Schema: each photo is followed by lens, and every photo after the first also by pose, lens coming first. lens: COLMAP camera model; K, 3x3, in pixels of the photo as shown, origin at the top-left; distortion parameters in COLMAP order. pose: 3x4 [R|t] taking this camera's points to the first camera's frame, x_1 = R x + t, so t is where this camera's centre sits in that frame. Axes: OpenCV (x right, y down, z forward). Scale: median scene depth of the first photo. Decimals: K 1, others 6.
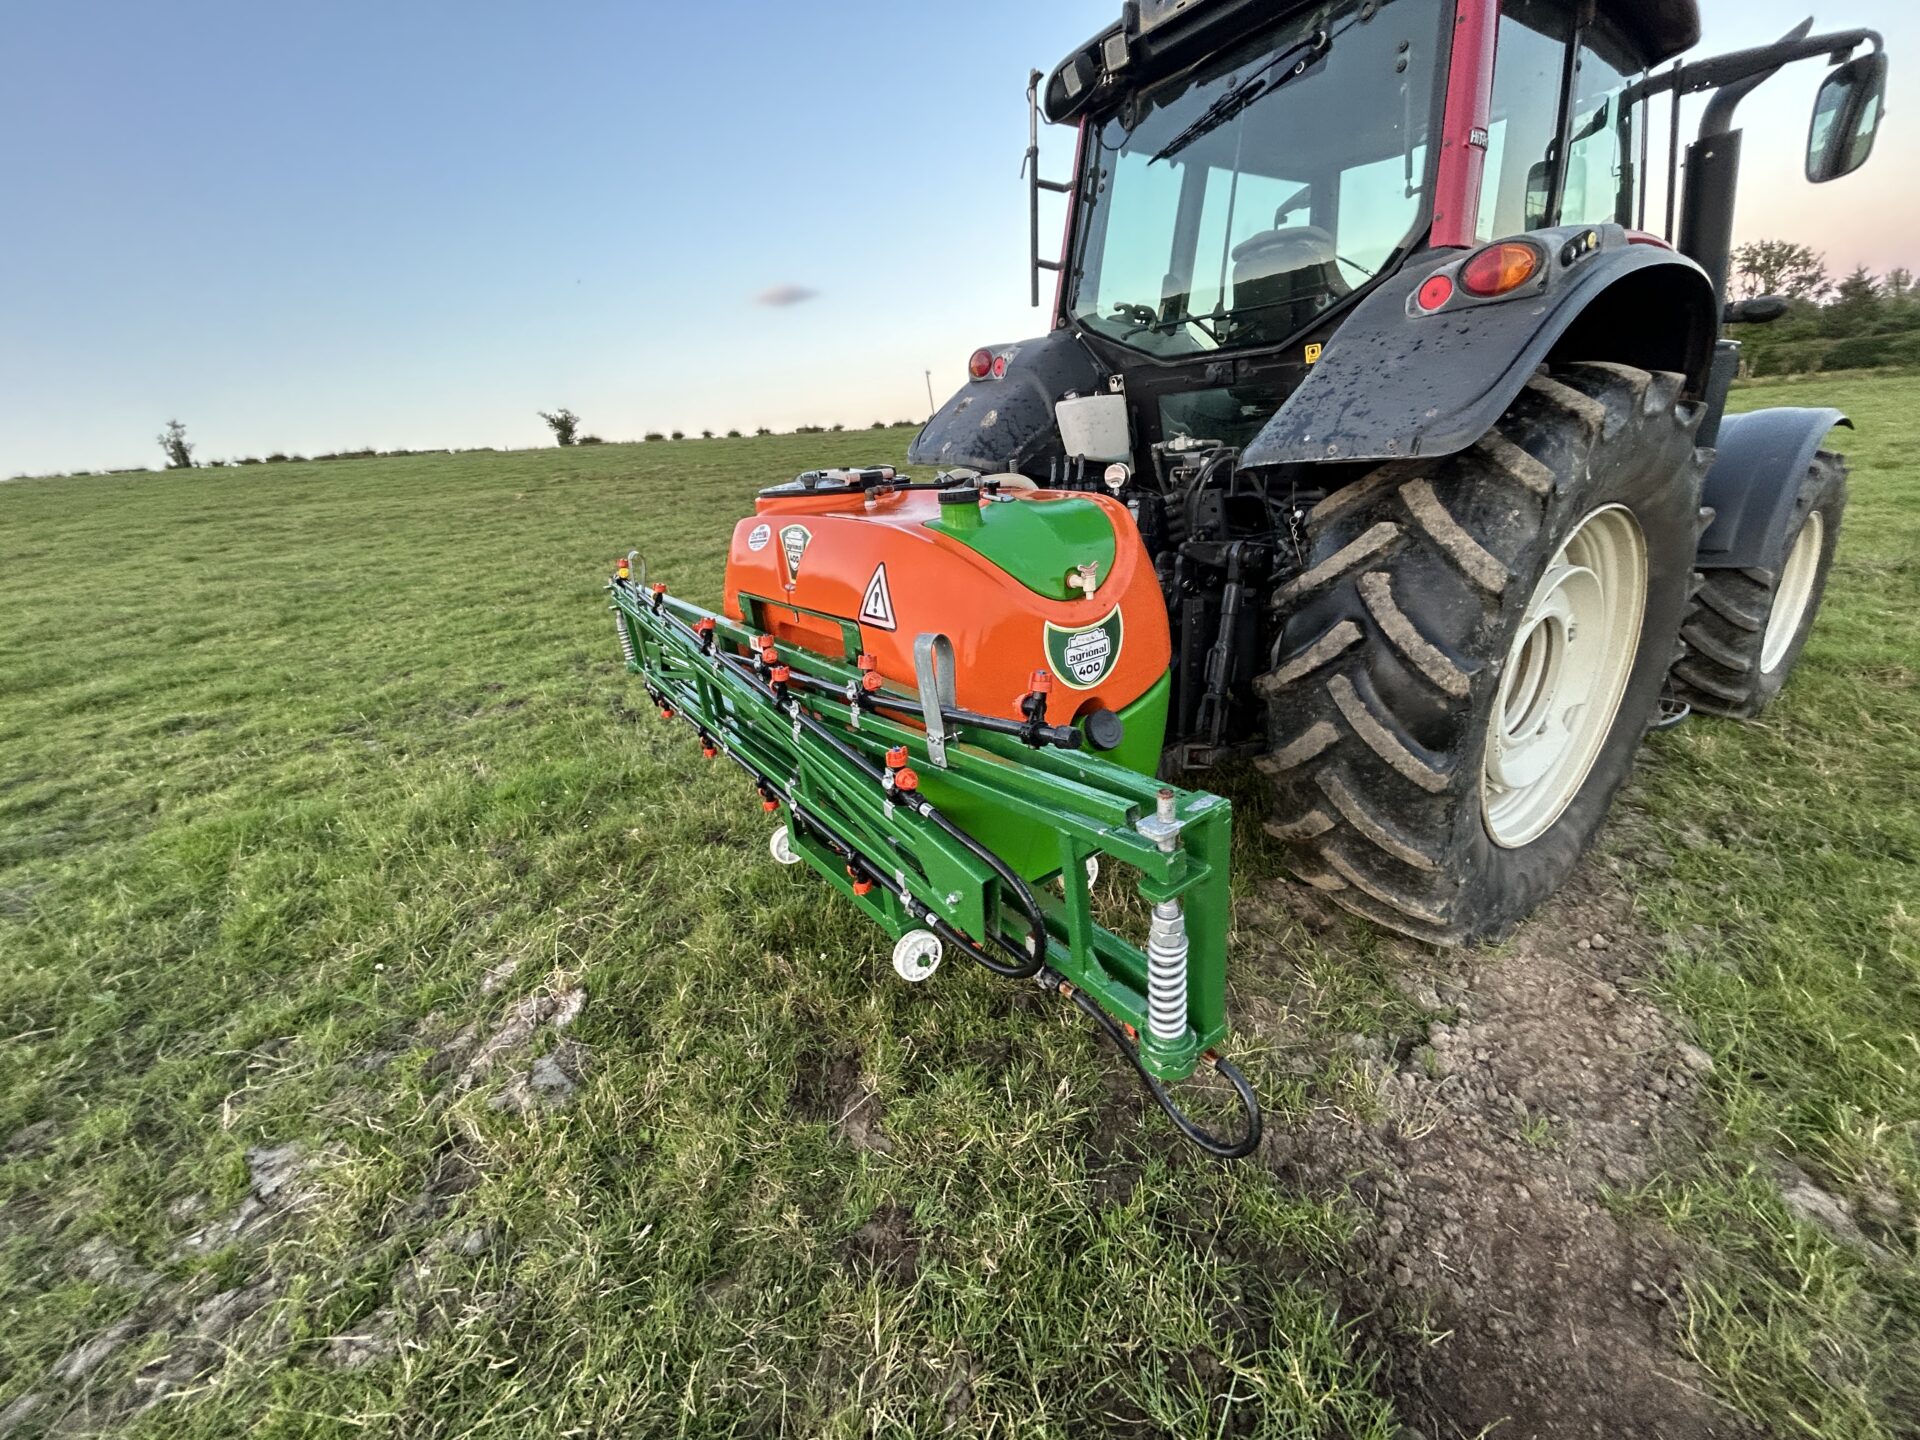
lens RADIAL K [[776.4, 0, 959.0], [0, 776.4, 719.1], [0, 0, 1]] dist [-0.001822, 0.001572]
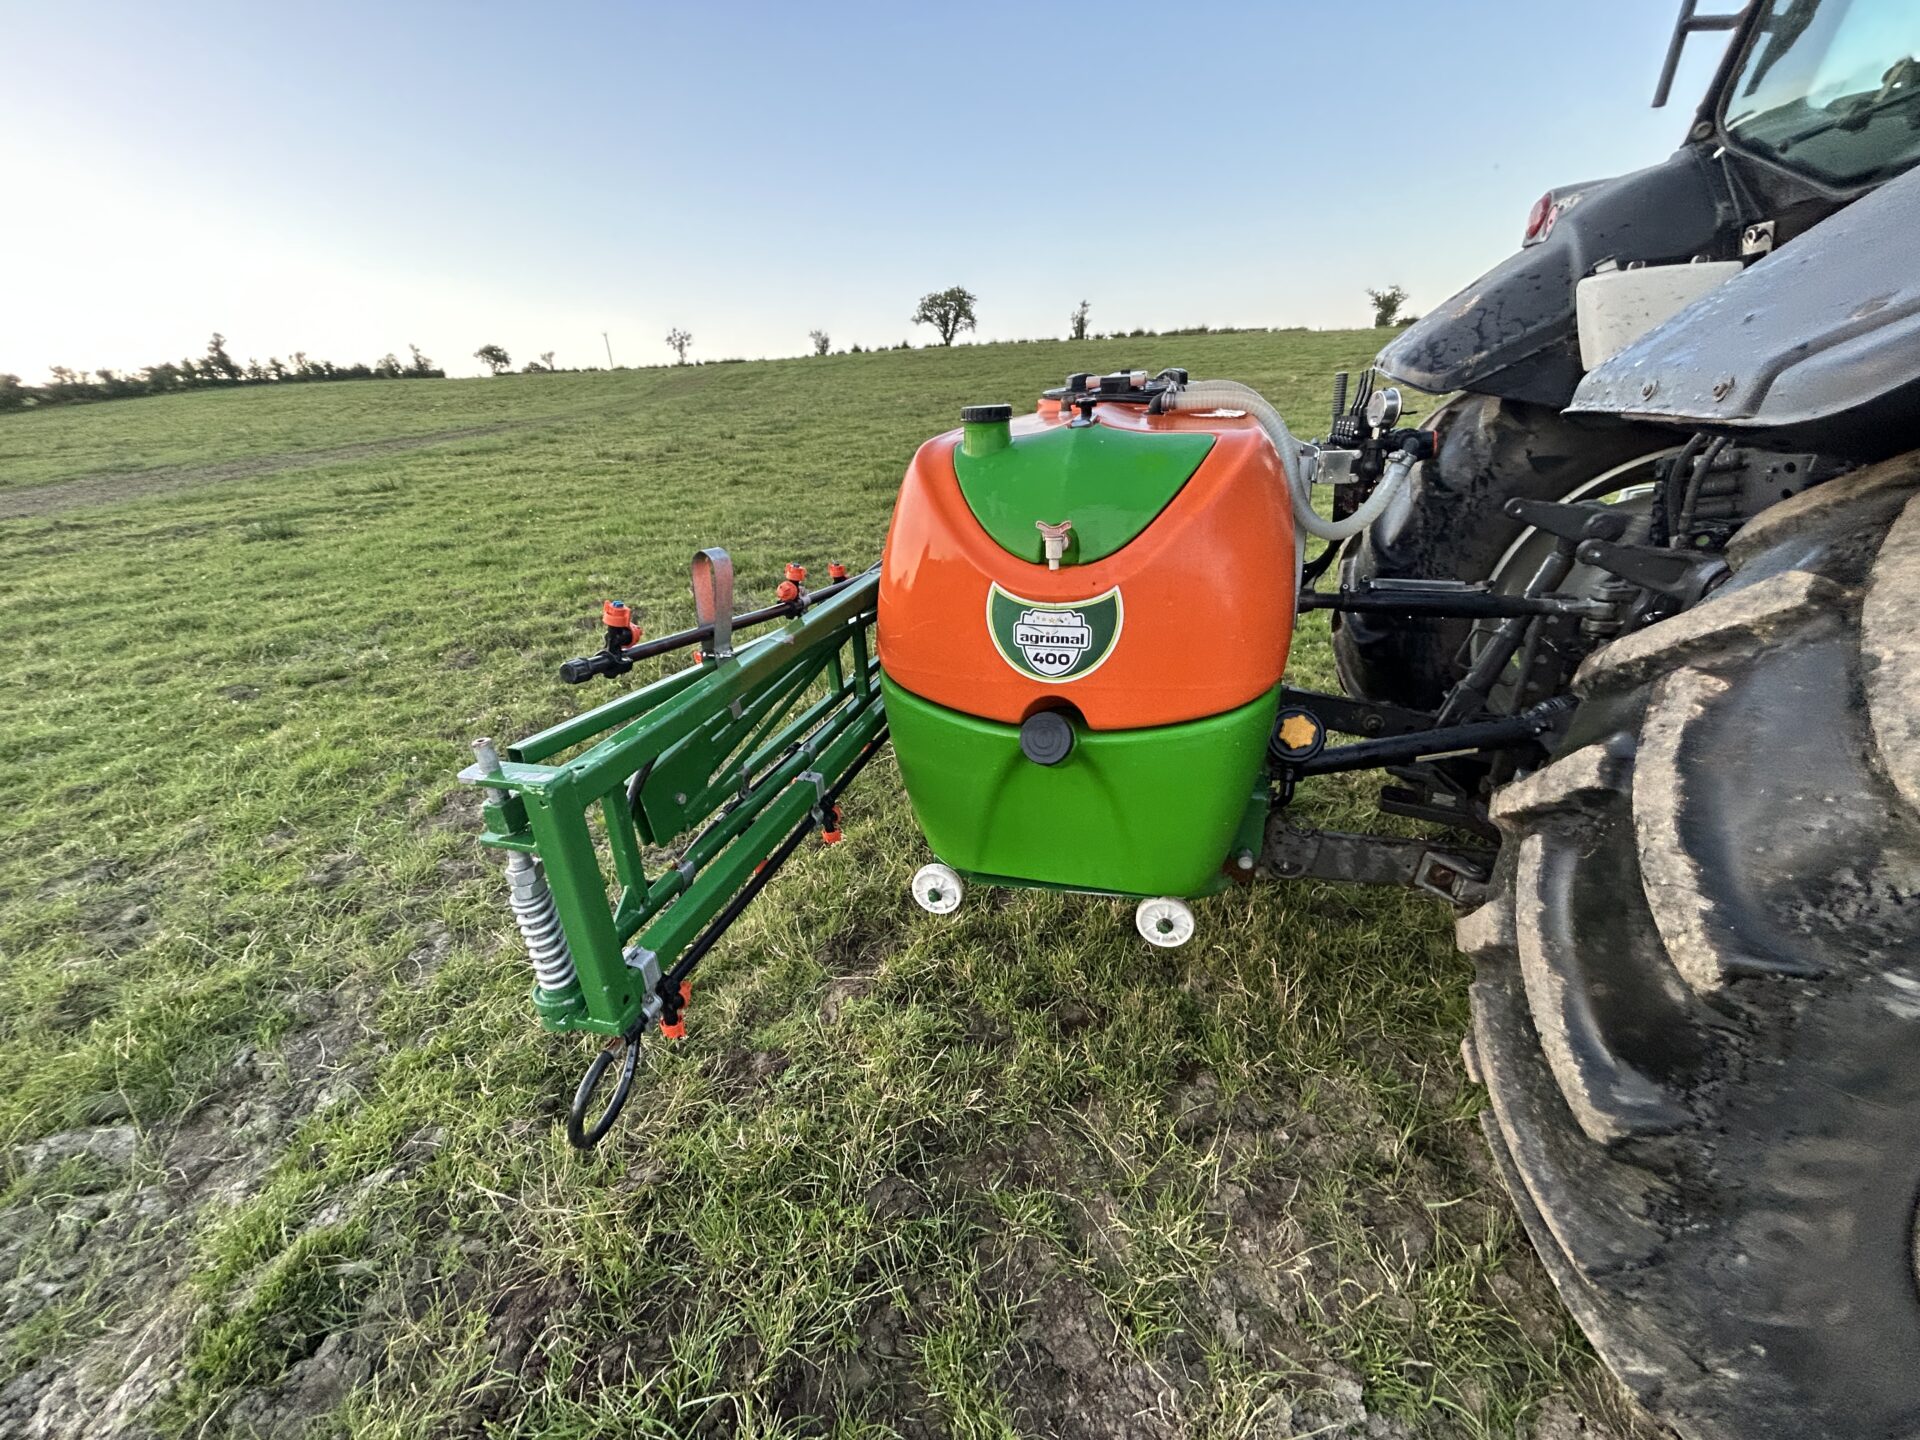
lens RADIAL K [[776.4, 0, 960.1], [0, 776.4, 721.2], [0, 0, 1]] dist [-0.001822, 0.001572]
pose [[0.617486, 0.371802, -0.693163, 0.550734], [-0.277699, 0.927533, 0.250133, -0.143335], [0.735931, 0.038037, 0.675987, 0.333541]]
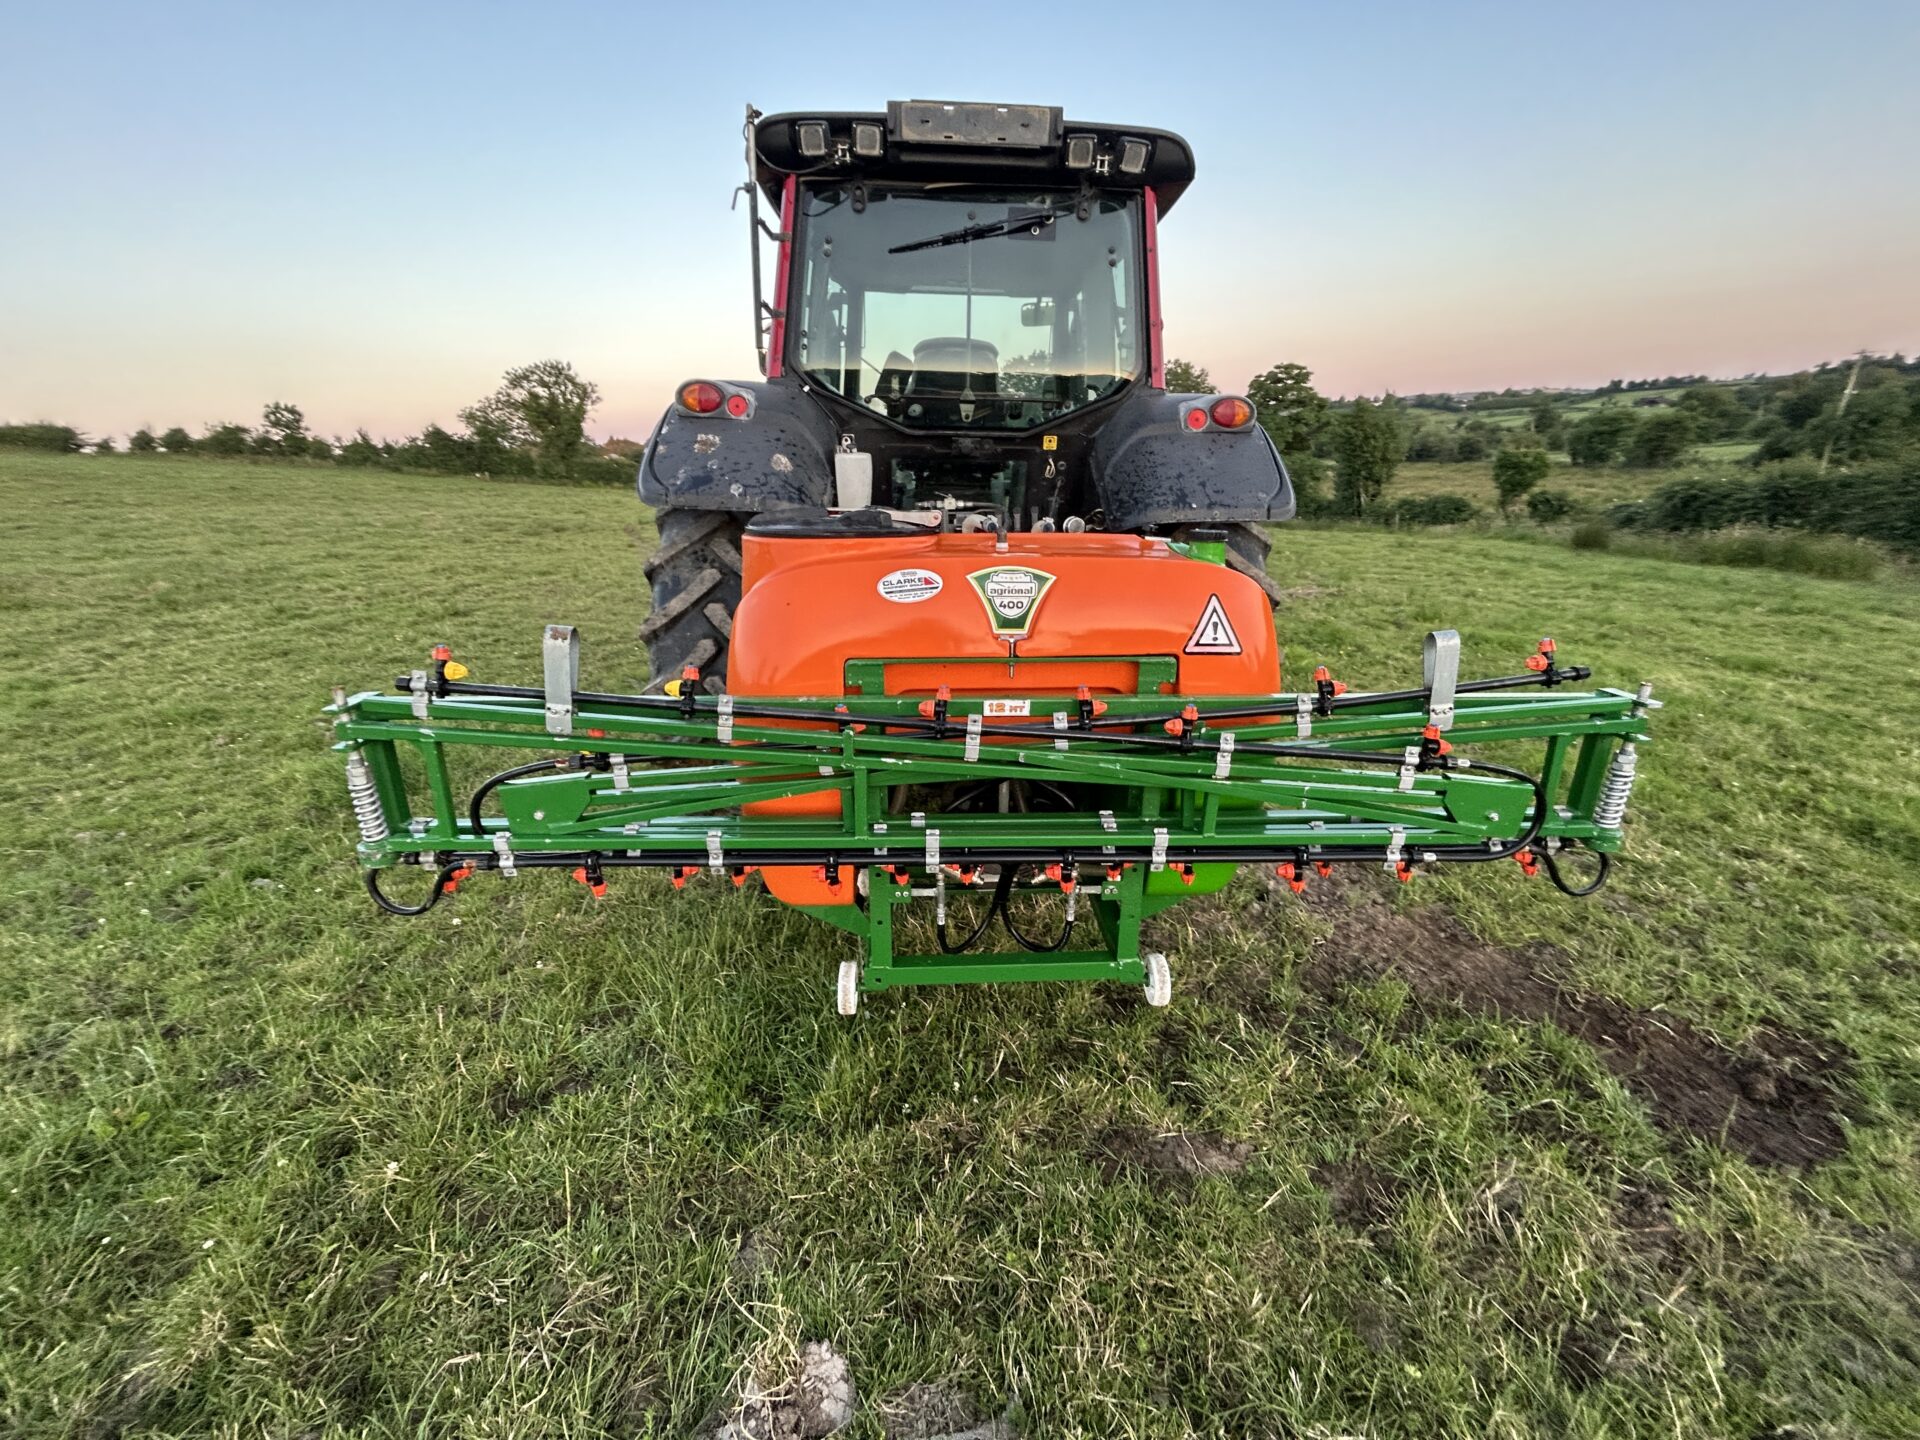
lens RADIAL K [[776.4, 0, 959.4], [0, 776.4, 719.4], [0, 0, 1]] dist [-0.001822, 0.001572]
pose [[0.536132, -0.165994, 0.827652, -0.949959], [0.236913, 0.970657, 0.041209, -0.126100], [-0.810206, 0.173988, 0.559726, 0.559146]]
